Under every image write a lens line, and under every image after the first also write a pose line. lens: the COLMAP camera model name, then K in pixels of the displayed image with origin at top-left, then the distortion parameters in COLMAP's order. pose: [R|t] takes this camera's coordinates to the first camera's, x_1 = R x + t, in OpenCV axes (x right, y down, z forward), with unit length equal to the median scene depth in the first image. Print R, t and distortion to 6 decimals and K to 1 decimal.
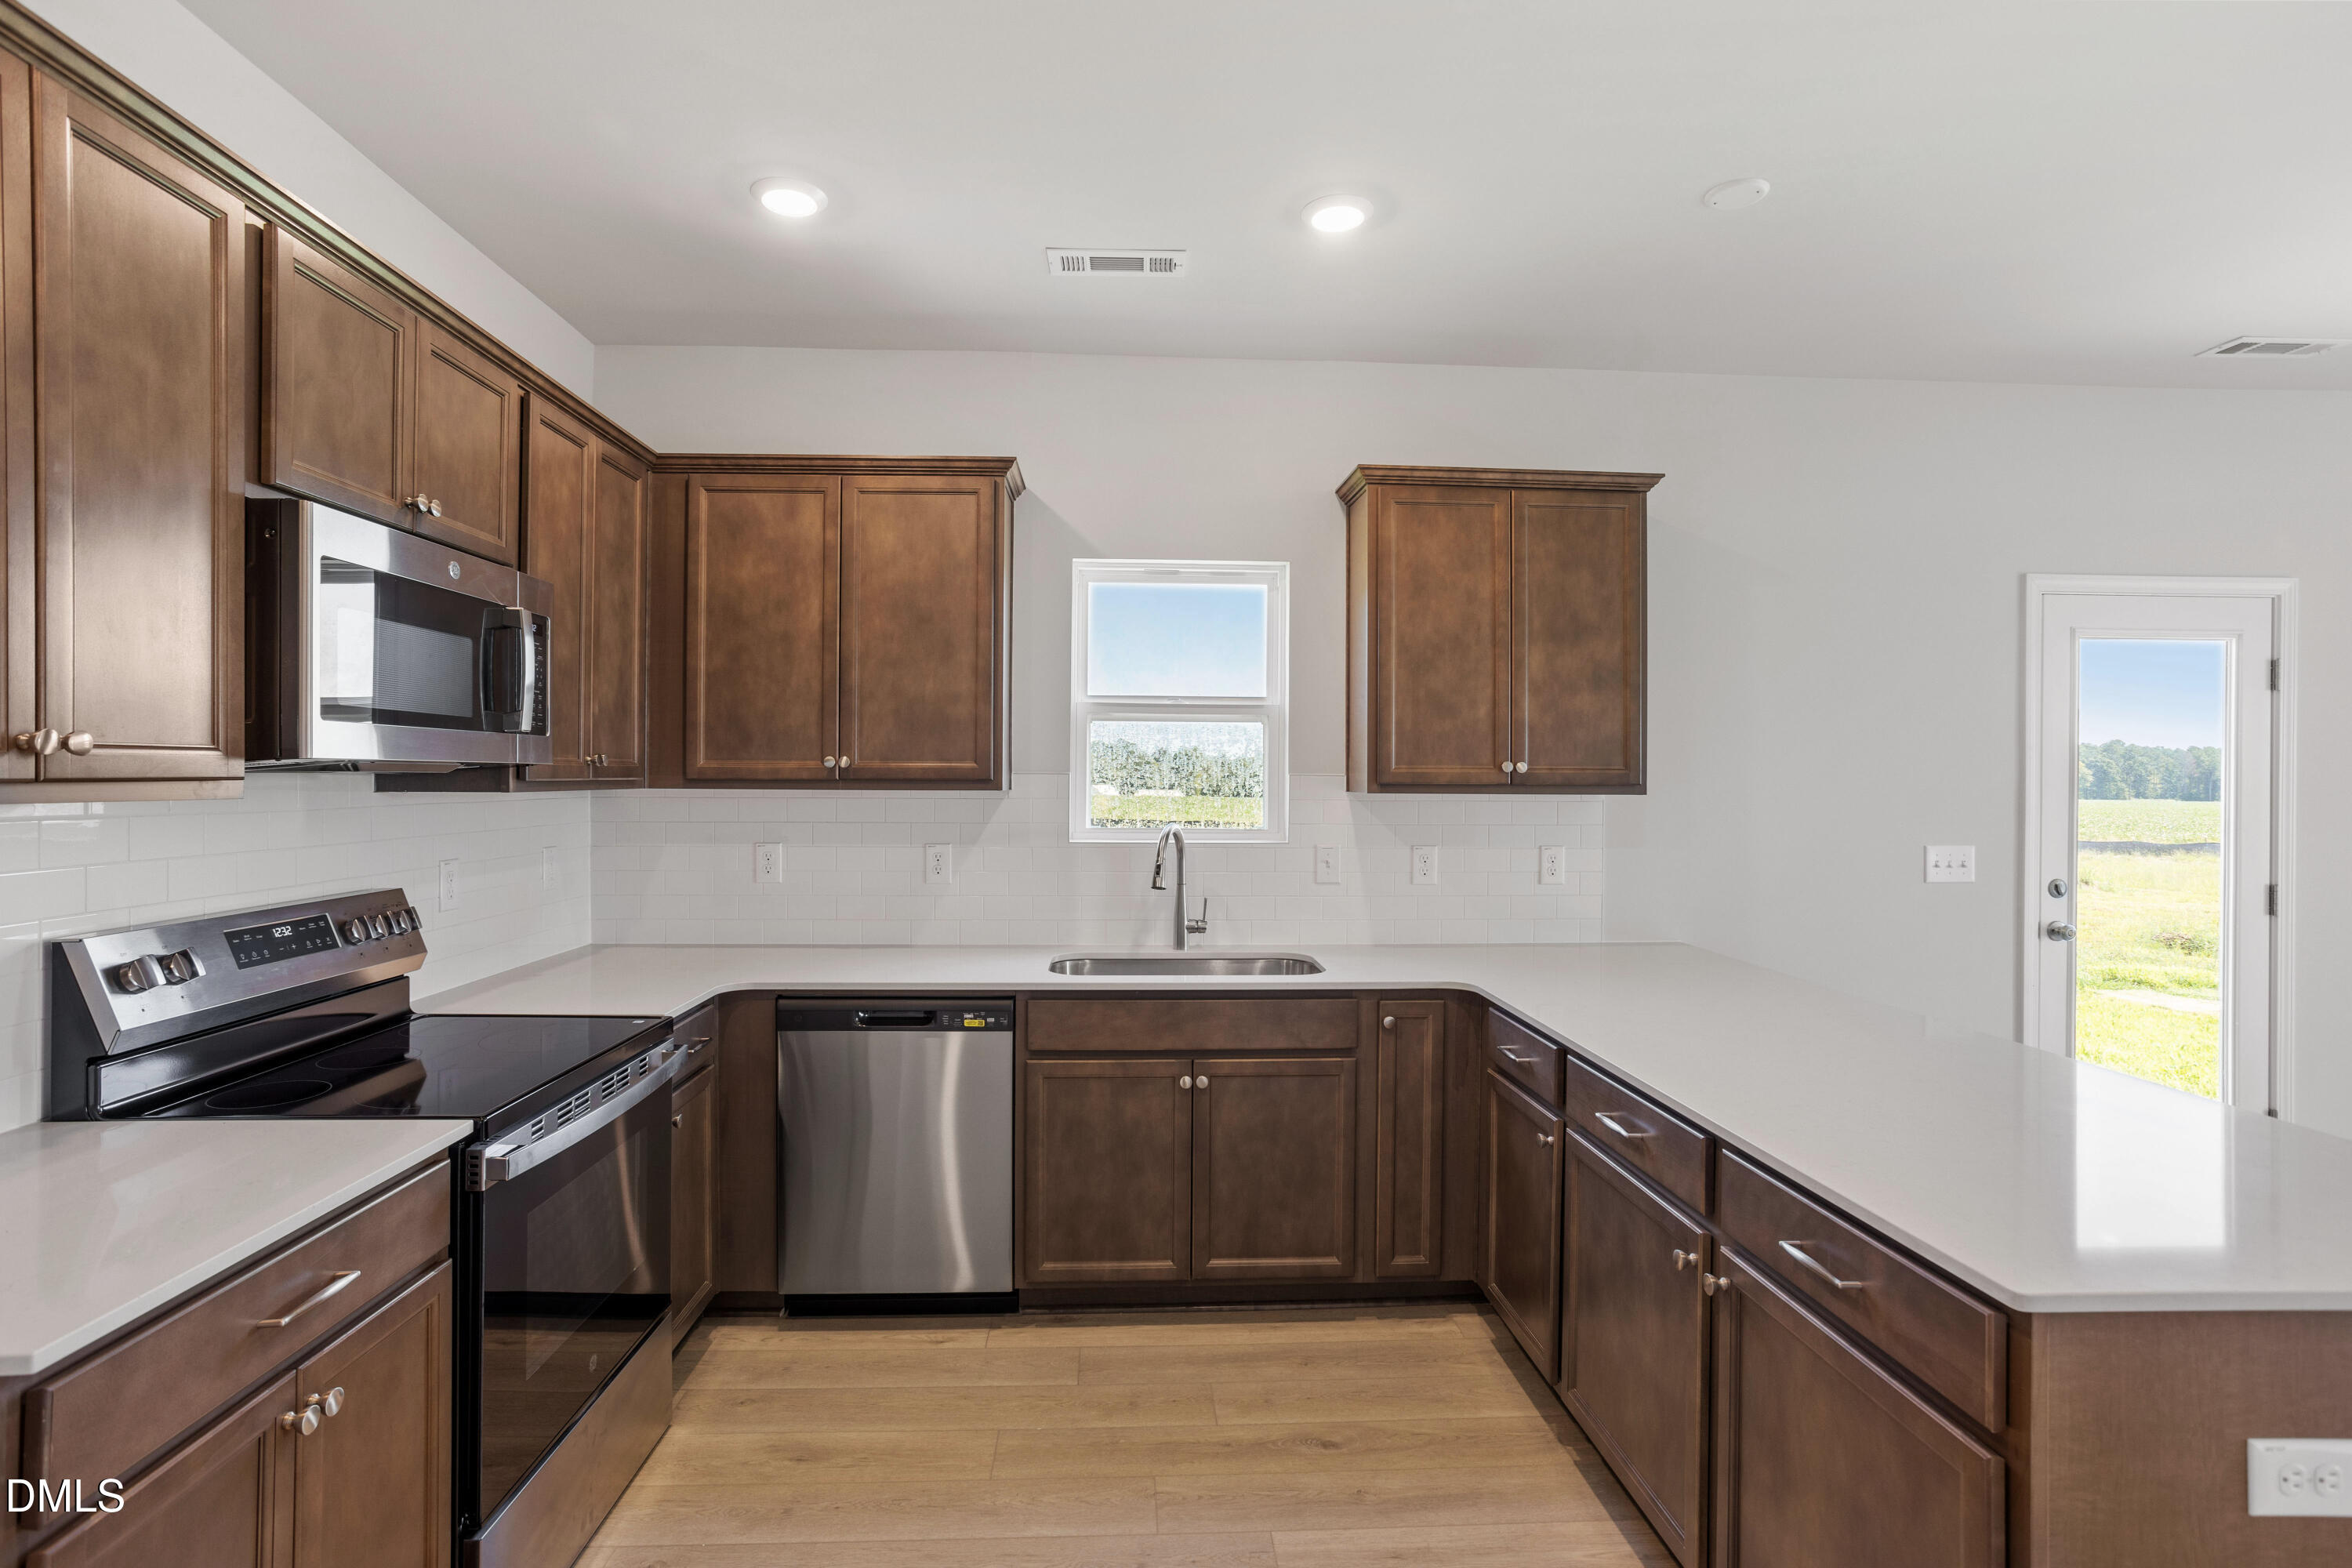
lens RADIAL K [[1144.2, 0, 1161.4], [0, 1144.2, 779.7], [0, 0, 1]] dist [-0.047598, 0.033789]
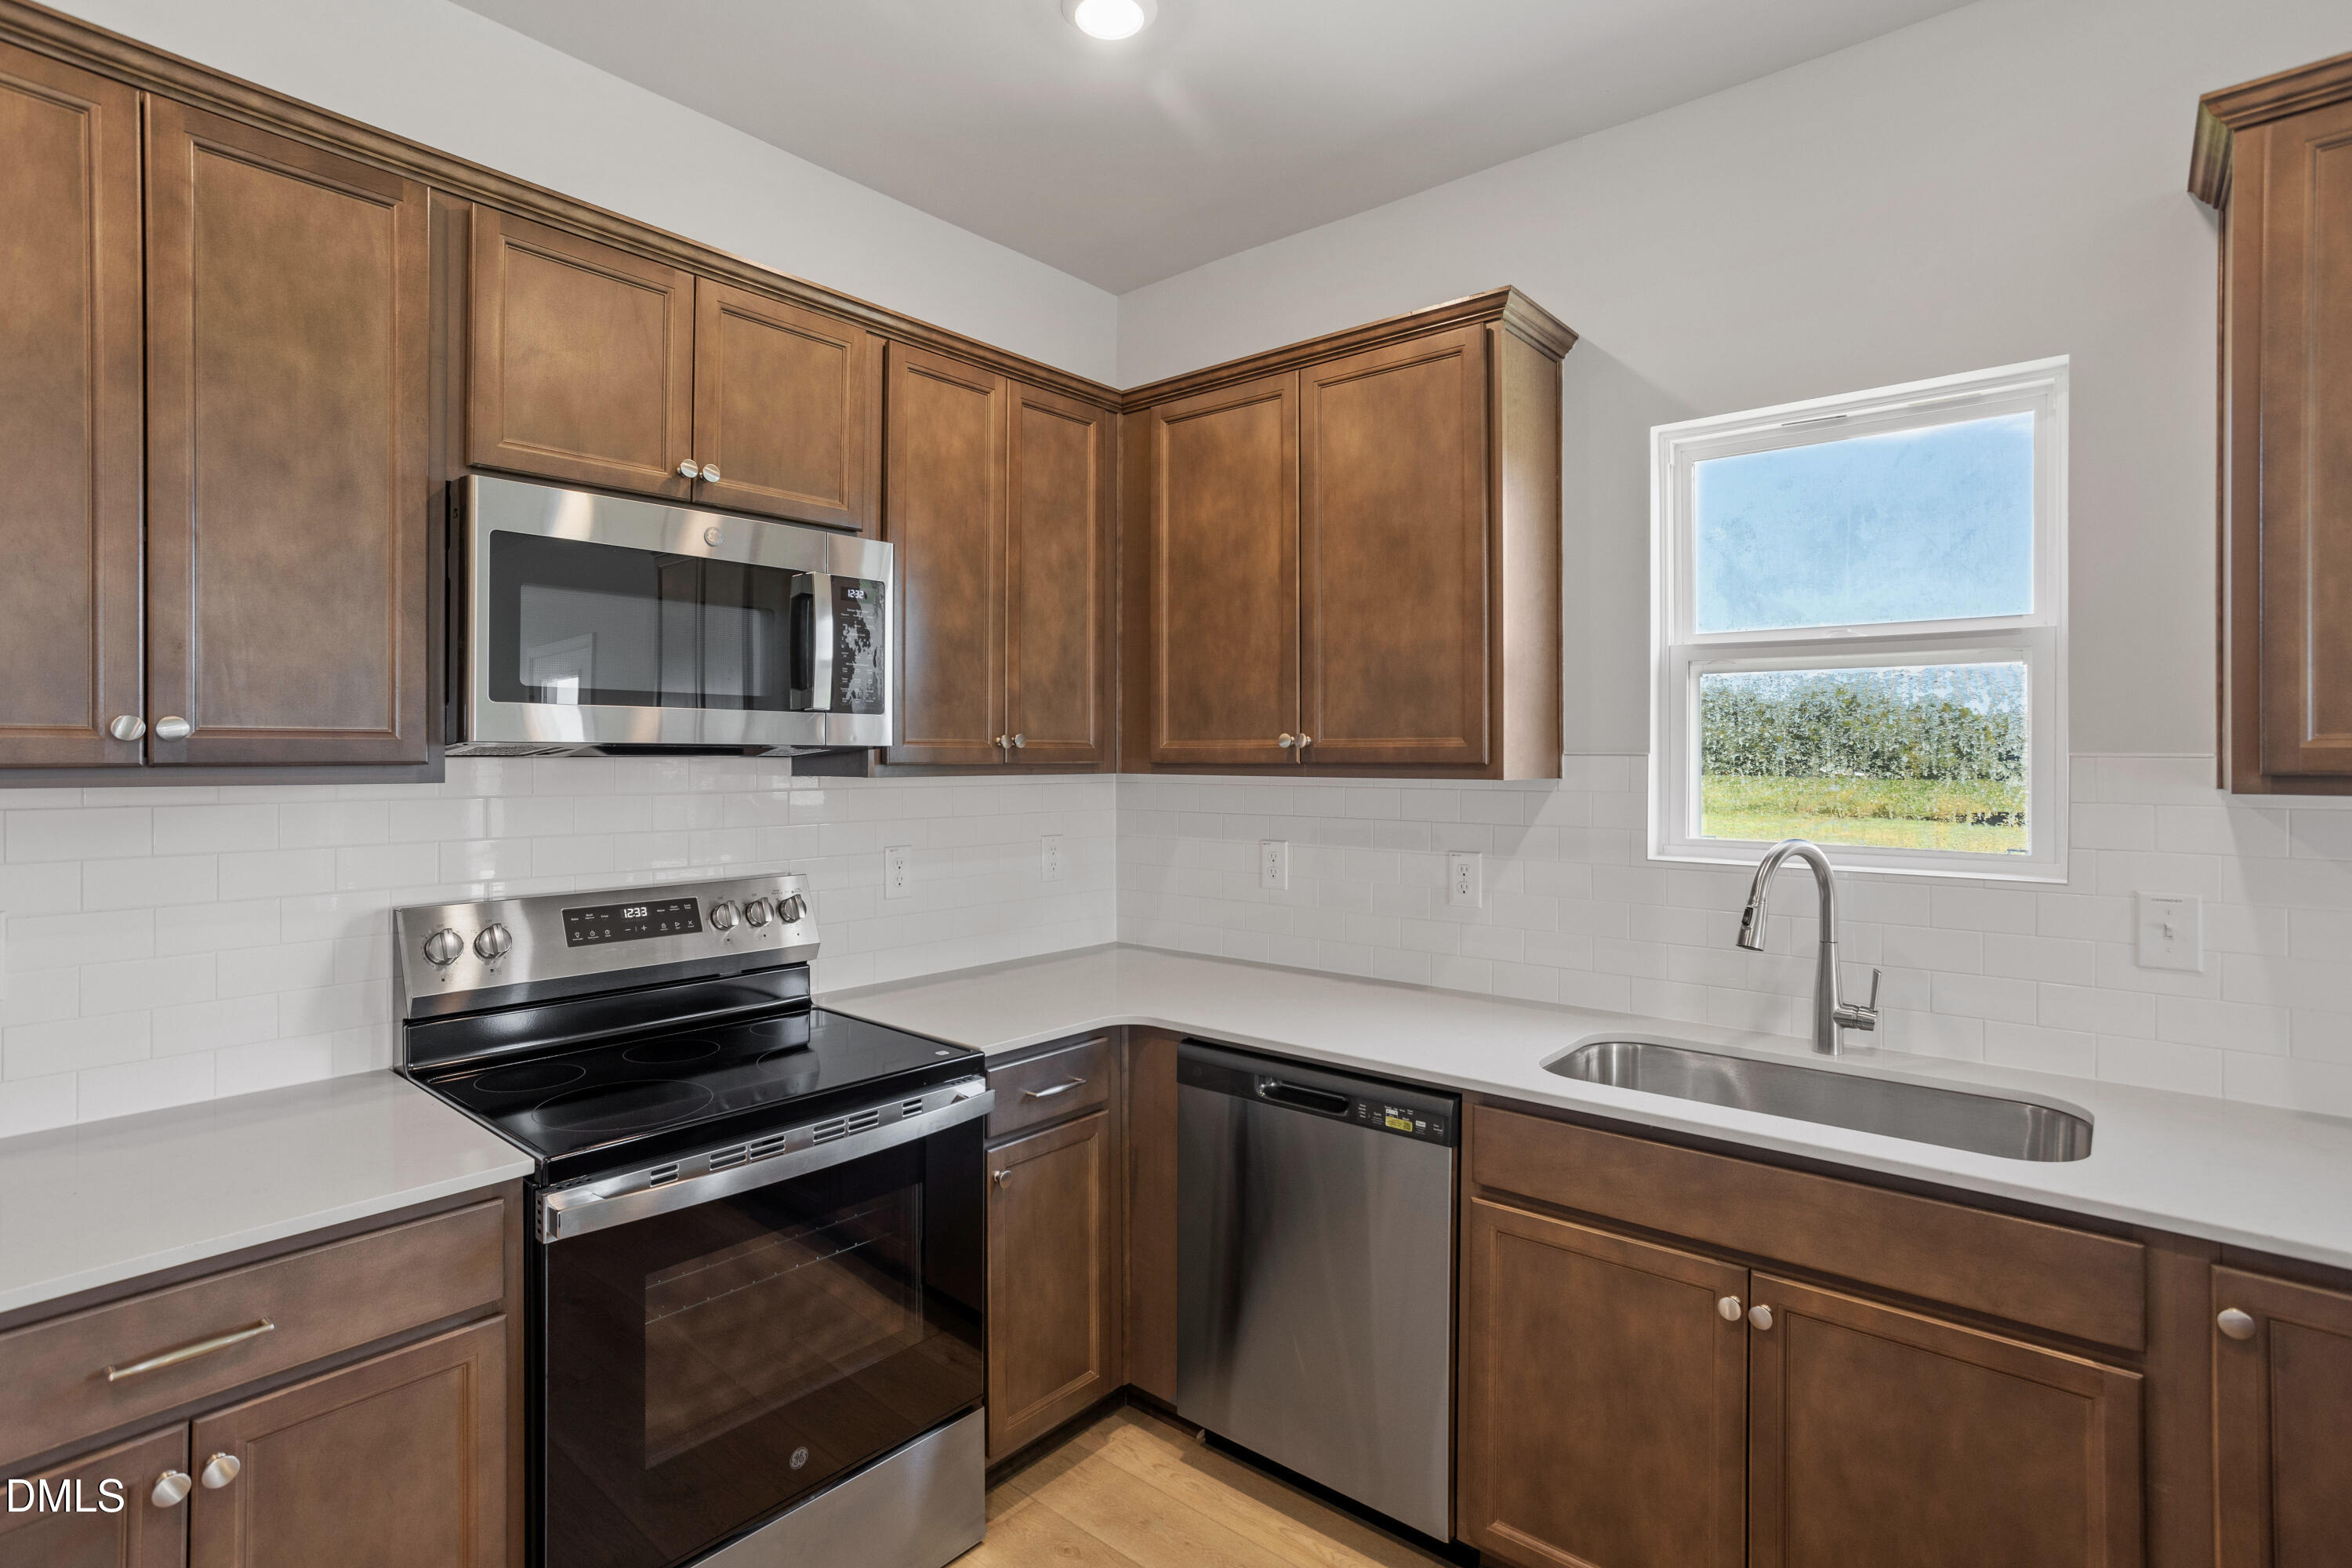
lens RADIAL K [[1151.4, 0, 1171.3], [0, 1151.4, 753.0], [0, 0, 1]] dist [-0.051286, 0.033991]
pose [[0.733083, -0.004901, -0.680122, 0.182490], [-0.000457, 0.999970, -0.007698, -0.001259], [0.680139, 0.005955, 0.733059, 0.374631]]
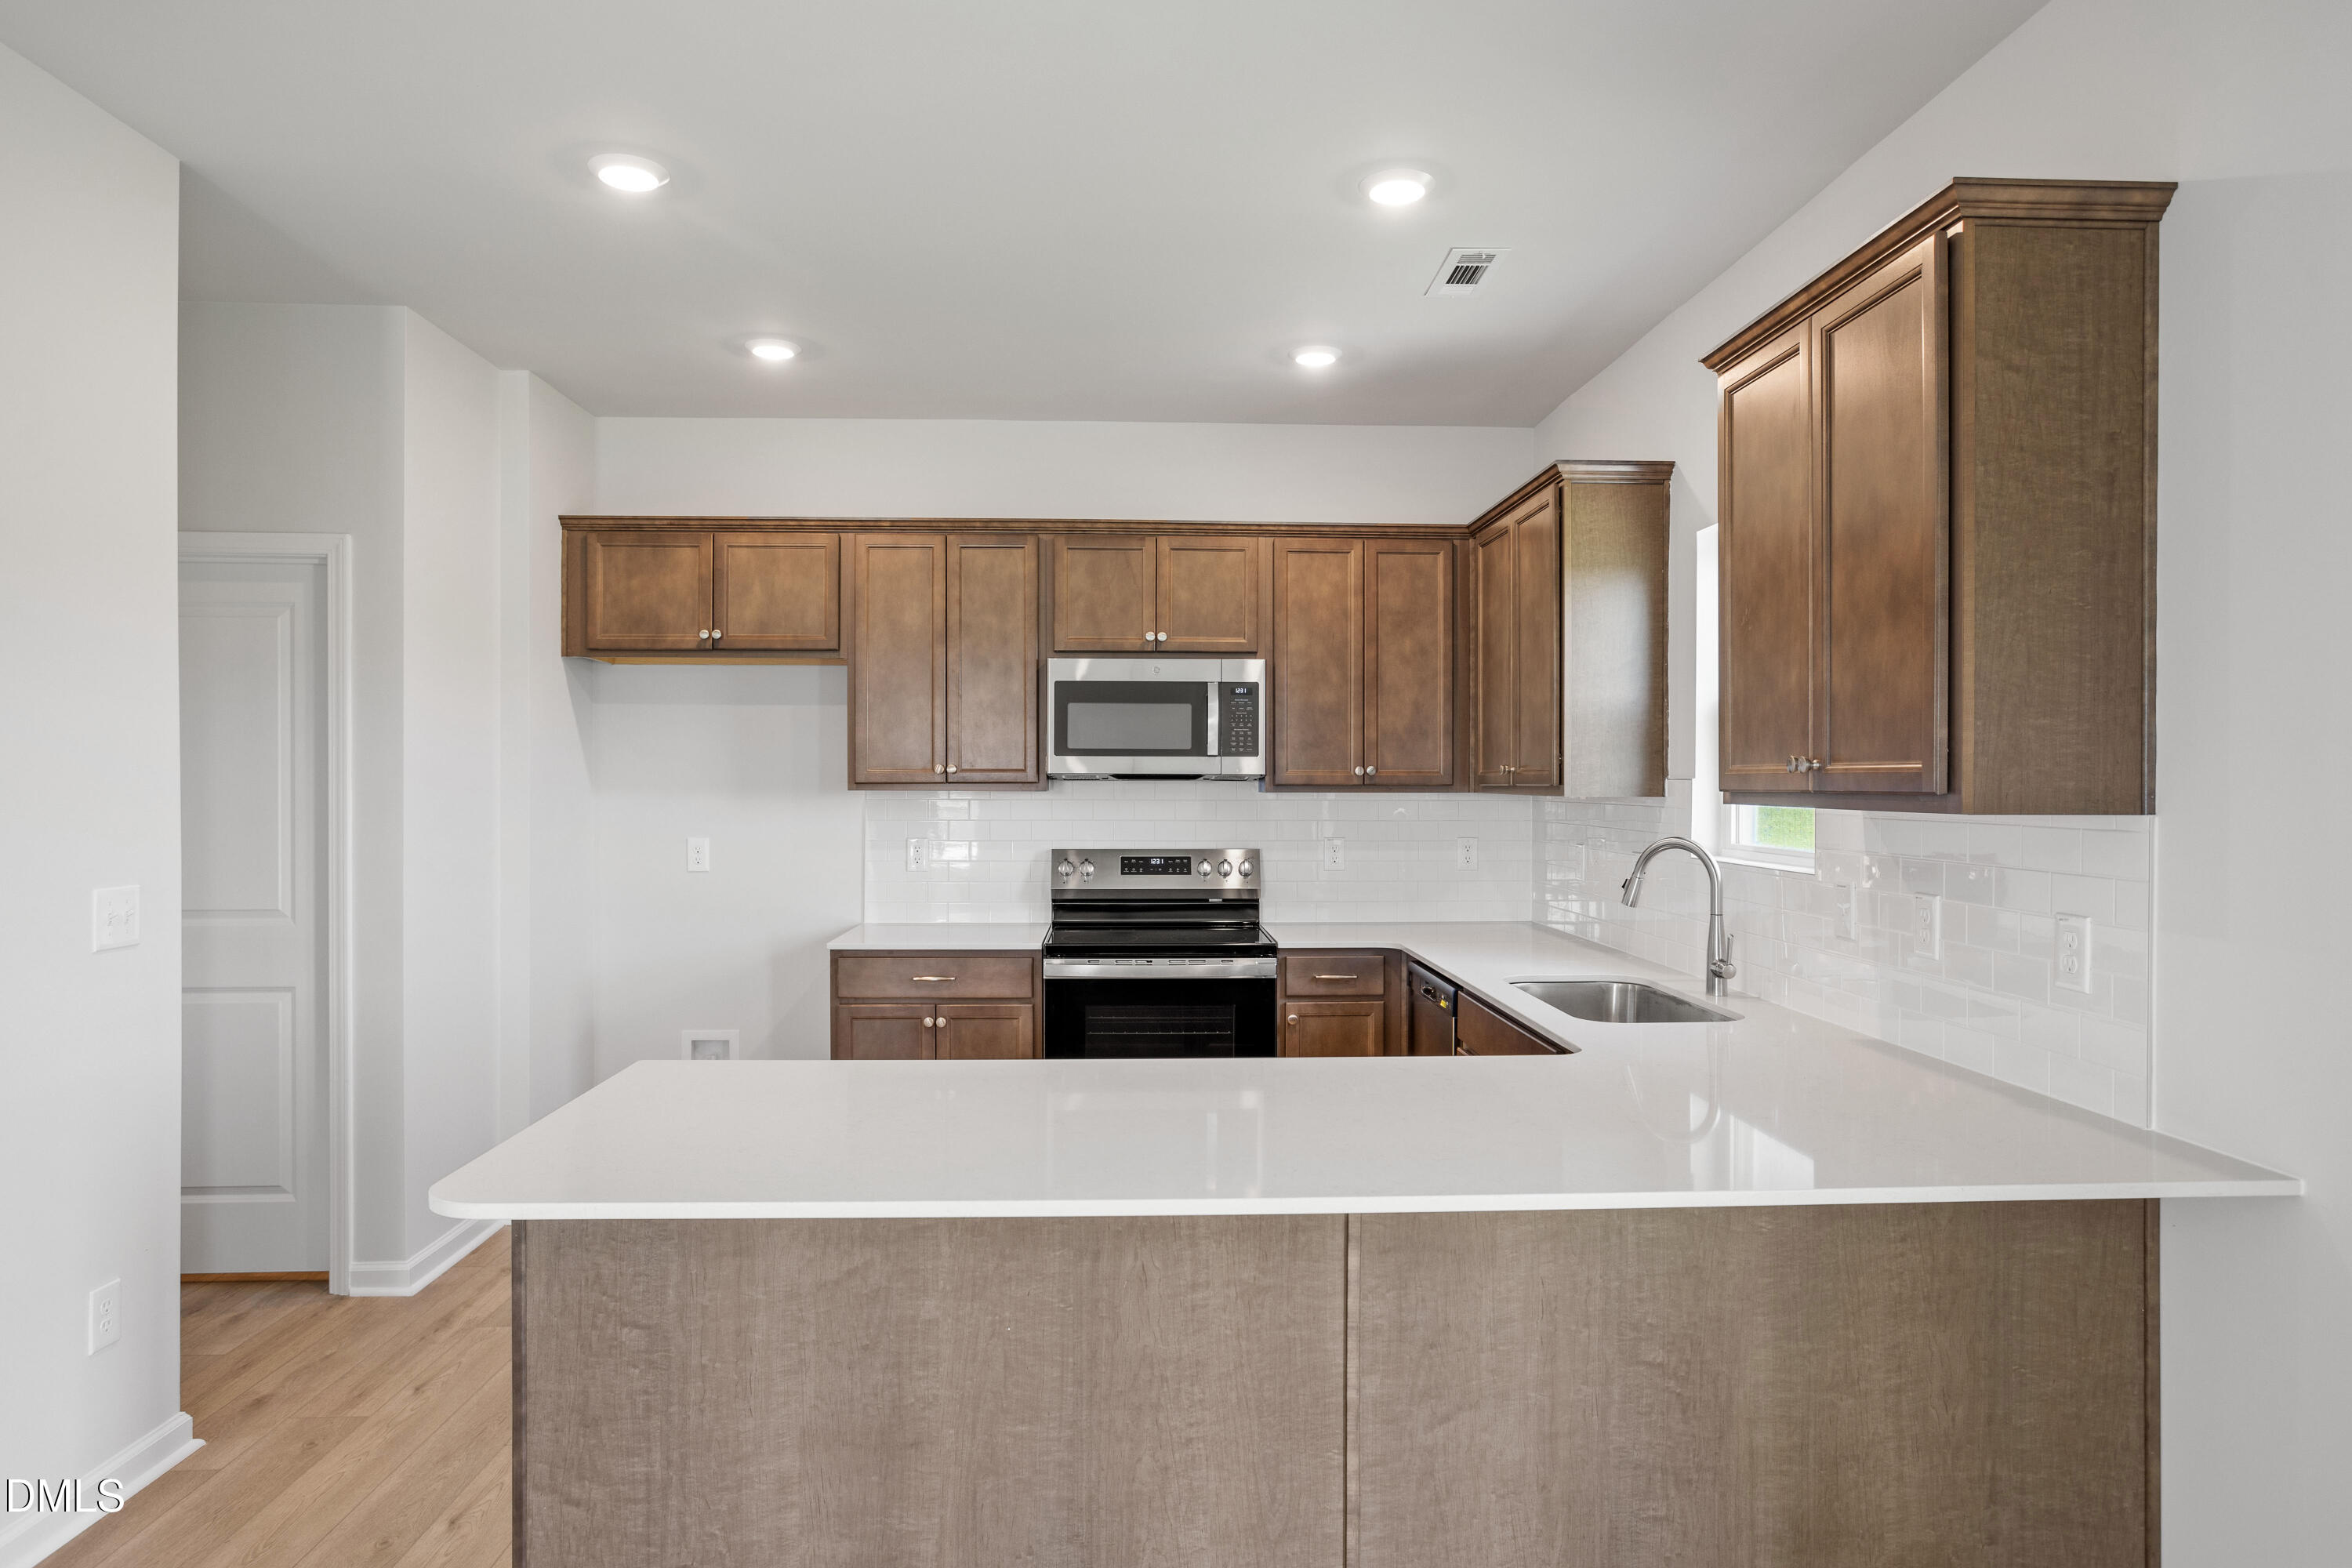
lens RADIAL K [[1417.3, 0, 1176.0], [0, 1417.3, 784.0], [0, 0, 1]] dist [-0.028623, 0.002642]
pose [[-0.000052, -0.001659, -0.999999, 1.107939], [-0.006118, 0.999980, -0.001658, 0.002875], [0.999981, 0.006118, -0.000062, 0.675627]]
